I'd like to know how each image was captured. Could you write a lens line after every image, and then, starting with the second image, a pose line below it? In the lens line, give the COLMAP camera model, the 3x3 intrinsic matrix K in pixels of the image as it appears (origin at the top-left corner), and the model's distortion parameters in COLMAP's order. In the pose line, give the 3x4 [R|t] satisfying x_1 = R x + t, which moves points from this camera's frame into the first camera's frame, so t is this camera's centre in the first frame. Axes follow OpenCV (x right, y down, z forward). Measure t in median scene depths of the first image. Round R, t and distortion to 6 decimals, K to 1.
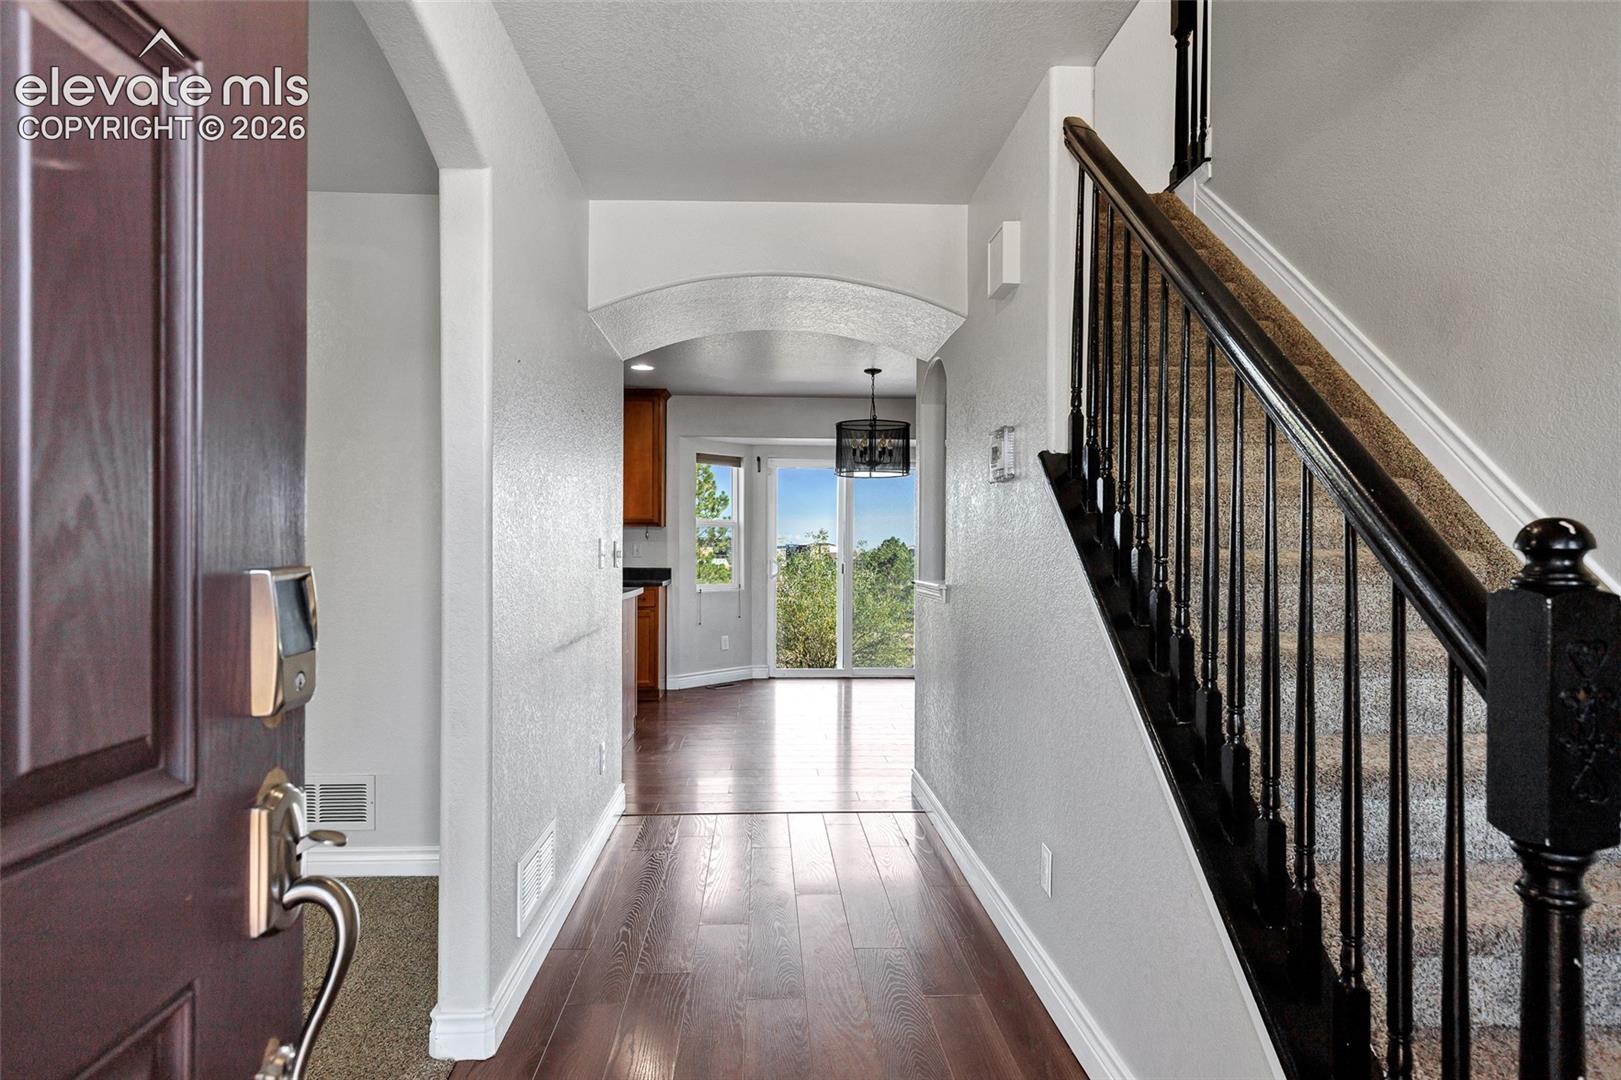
lens RADIAL K [[883.0, 0, 812.7], [0, 883.0, 541.2], [0, 0, 1]] dist [-0.001015, 0.001937]
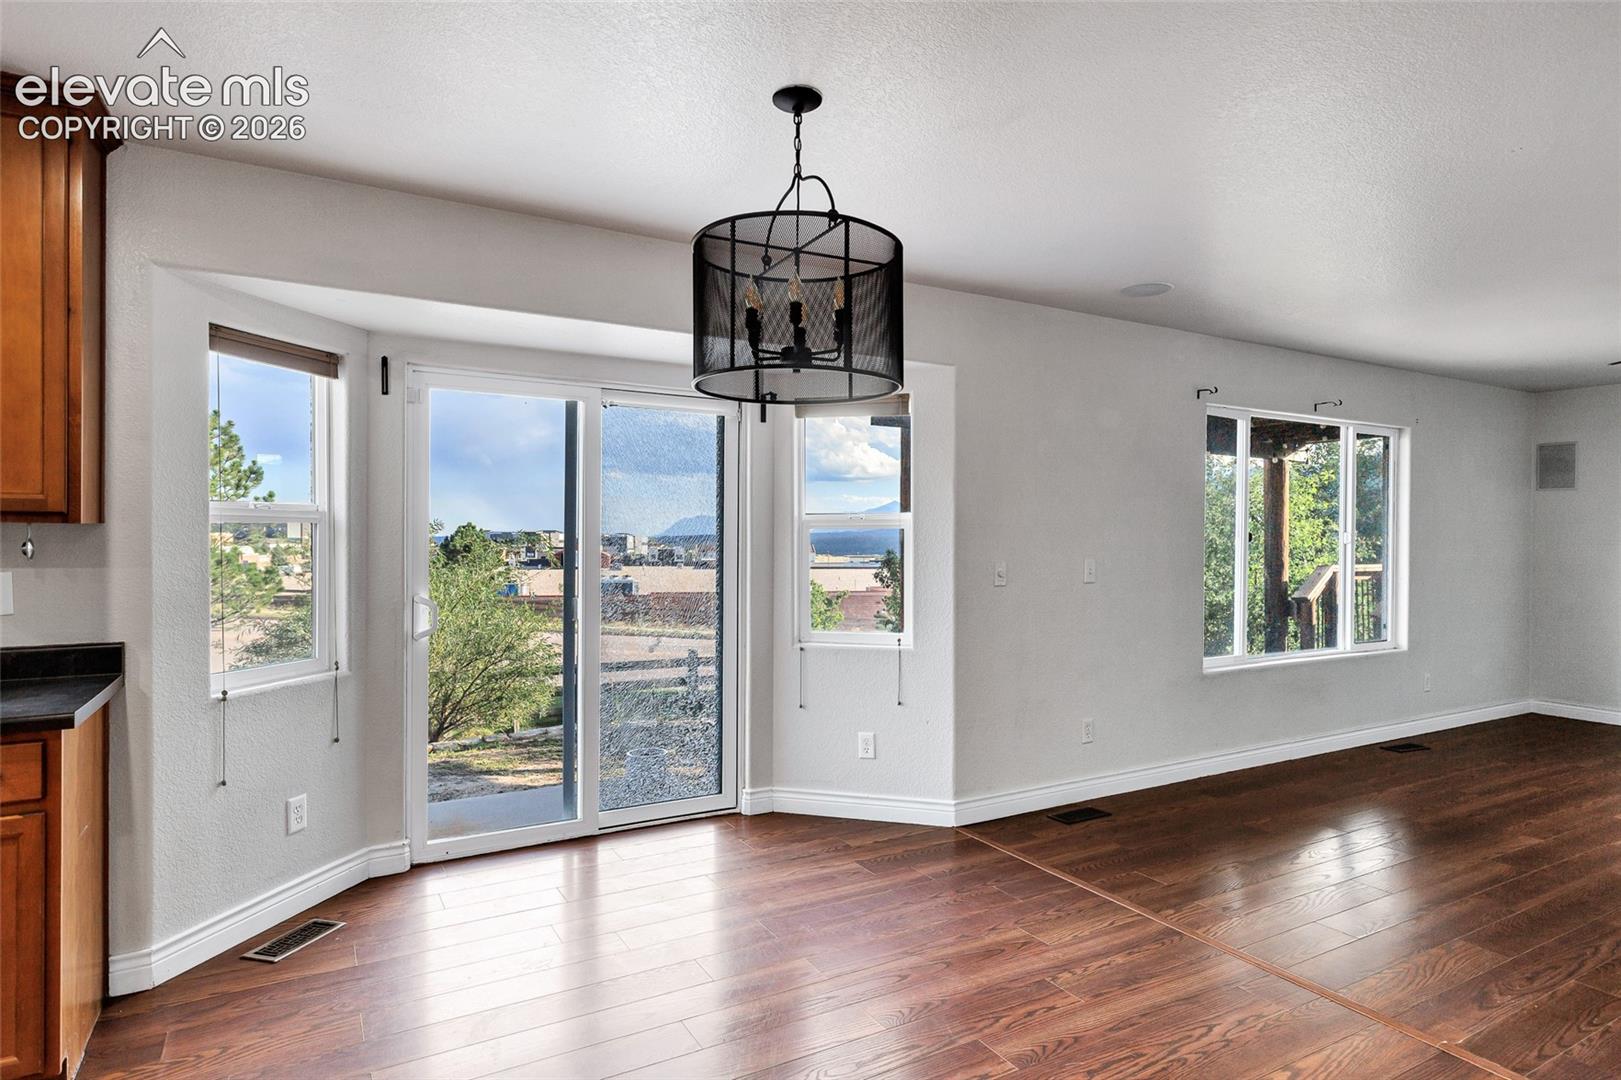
lens RADIAL K [[883.0, 0, 809.3], [0, 883.0, 537.0], [0, 0, 1]] dist [-0.001015, 0.001937]
pose [[0.893808, 0.000180, 0.448449, -0.068673], [-0.005068, 0.999940, 0.009700, -0.014273], [-0.448421, -0.010942, 0.893756, 0.521647]]
